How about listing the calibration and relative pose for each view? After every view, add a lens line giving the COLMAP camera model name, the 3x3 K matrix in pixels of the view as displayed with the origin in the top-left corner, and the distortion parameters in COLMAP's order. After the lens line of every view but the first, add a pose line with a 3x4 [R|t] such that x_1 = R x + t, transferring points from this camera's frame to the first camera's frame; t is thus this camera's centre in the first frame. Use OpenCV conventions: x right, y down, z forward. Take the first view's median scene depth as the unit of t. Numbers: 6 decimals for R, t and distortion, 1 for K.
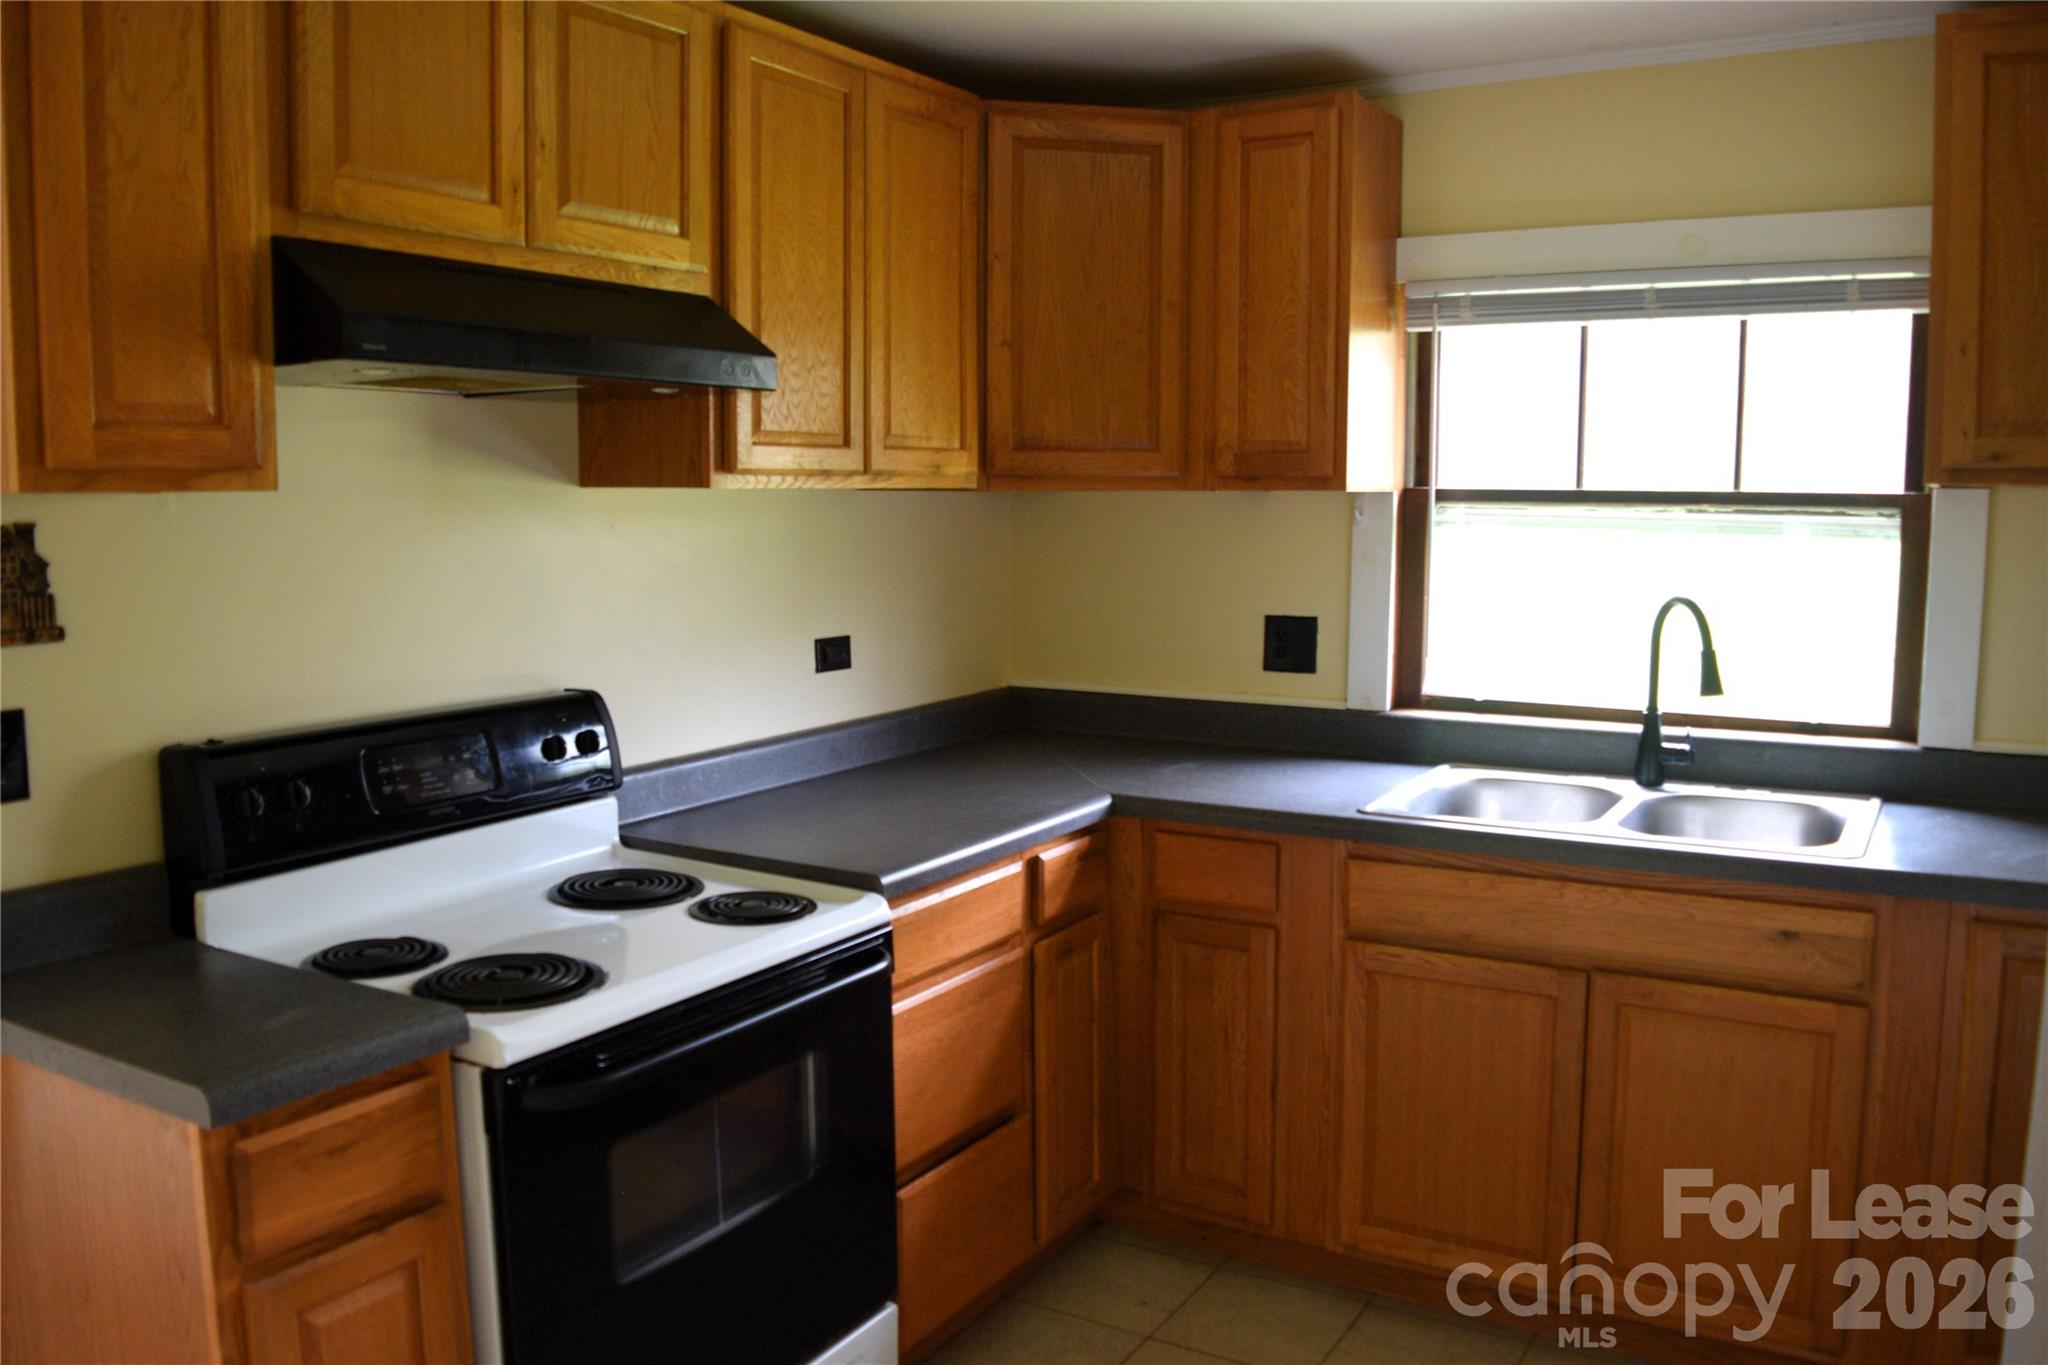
lens RADIAL K [[1635.4, 0, 1039.4], [0, 1635.4, 677.5], [0, 0, 1]] dist [-0.090547, 0.008109]
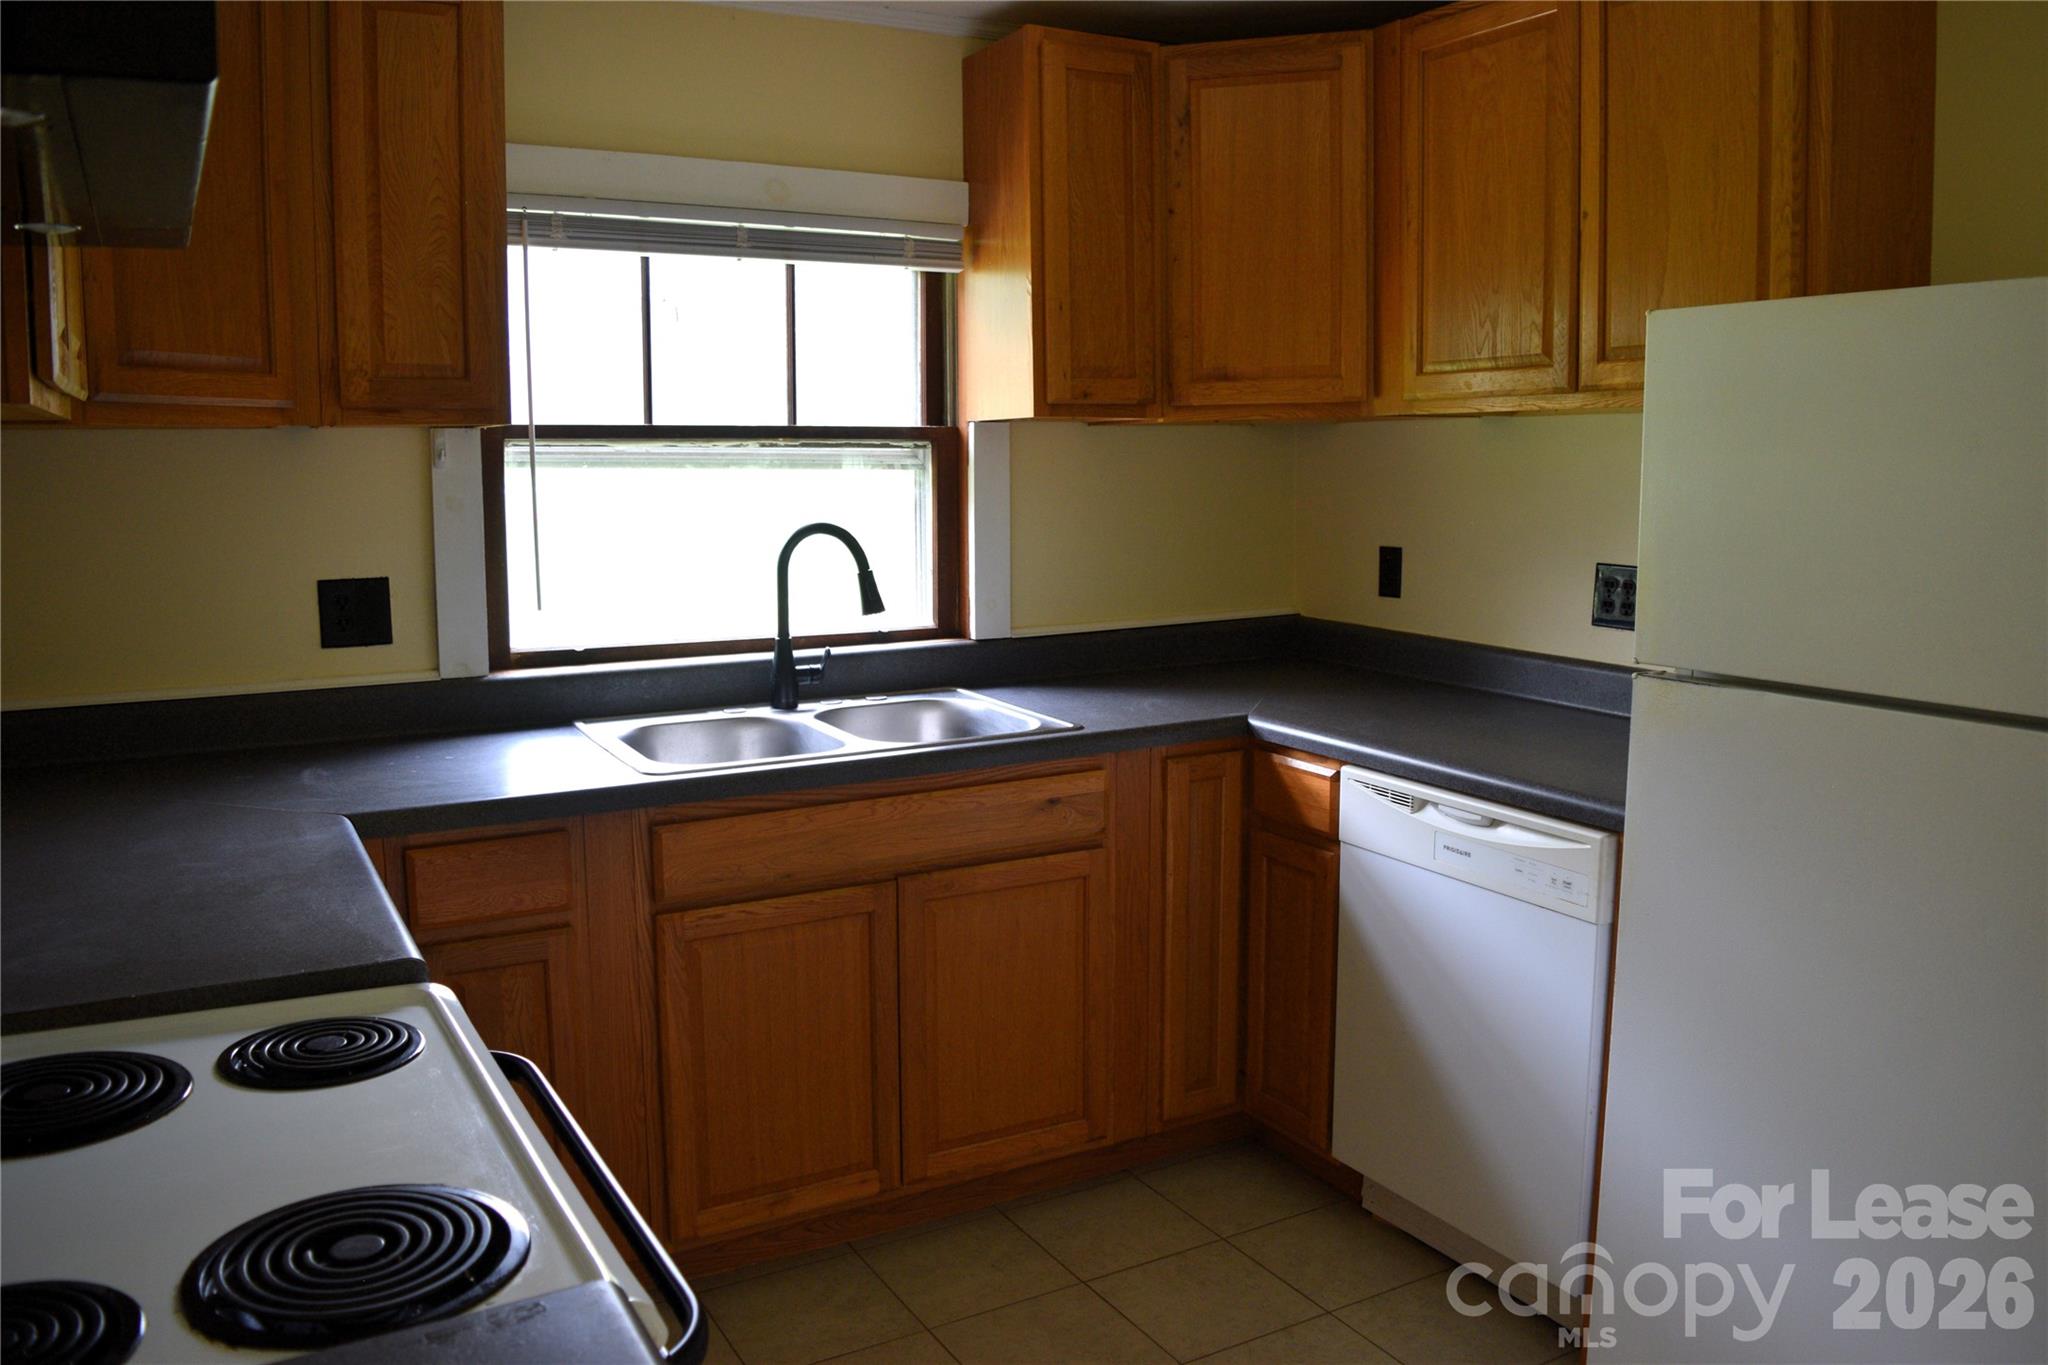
lens RADIAL K [[1635.4, 0, 1039.4], [0, 1635.4, 677.5], [0, 0, 1]] dist [-0.090547, 0.008109]
pose [[0.480619, -0.121295, 0.868500, -0.465479], [0.100393, 0.991487, 0.082915, -0.024178], [-0.871164, 0.047340, 0.488705, 0.347081]]
